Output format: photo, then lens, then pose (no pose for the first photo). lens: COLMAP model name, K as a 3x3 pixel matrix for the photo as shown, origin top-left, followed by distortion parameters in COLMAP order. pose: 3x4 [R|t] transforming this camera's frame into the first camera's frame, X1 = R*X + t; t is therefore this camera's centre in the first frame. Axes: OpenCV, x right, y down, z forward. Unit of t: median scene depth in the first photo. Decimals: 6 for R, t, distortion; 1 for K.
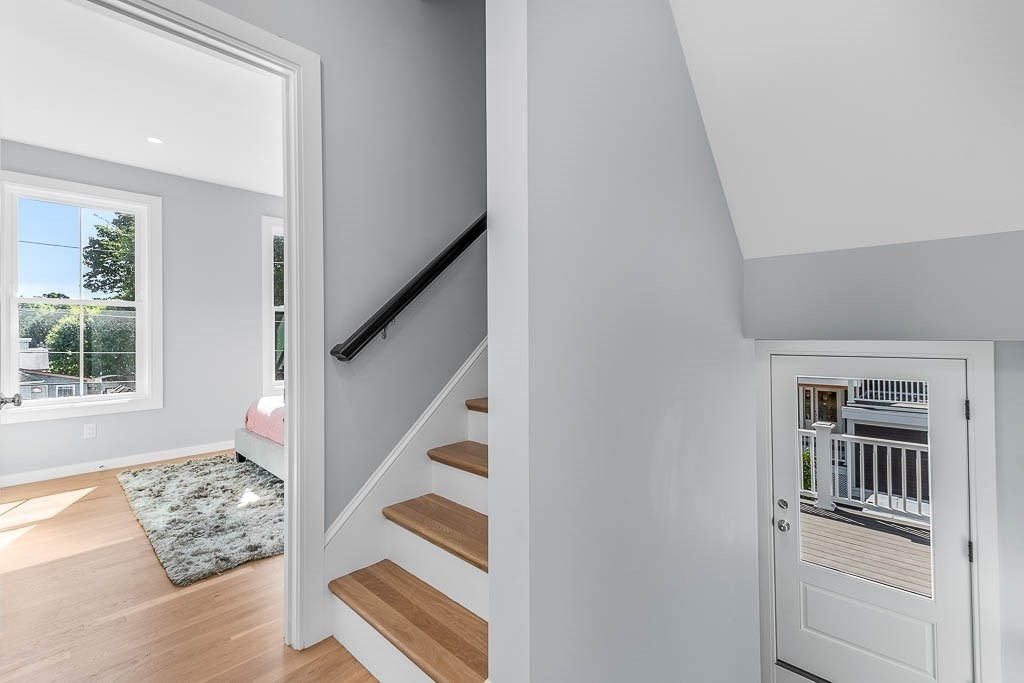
lens RADIAL K [[450.2, 0, 523.7], [0, 450.2, 338.7], [0, 0, 1]] dist [-0.000260, -0.000273]
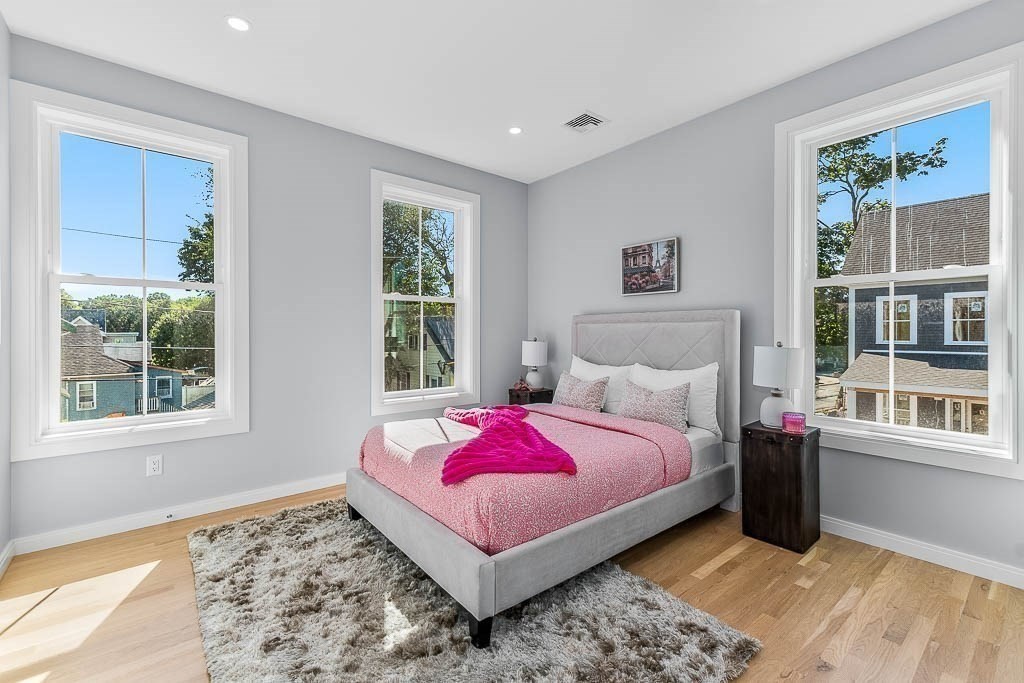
lens RADIAL K [[448.6, 0, 512.0], [0, 448.6, 341.5], [0, 0, 1]] dist [0.003985, 0.000114]
pose [[0.990097, 0.009549, -0.140057, -0.300845], [-0.007956, 0.999897, 0.011926, -0.001436], [0.140157, -0.010693, 0.990072, 0.367621]]
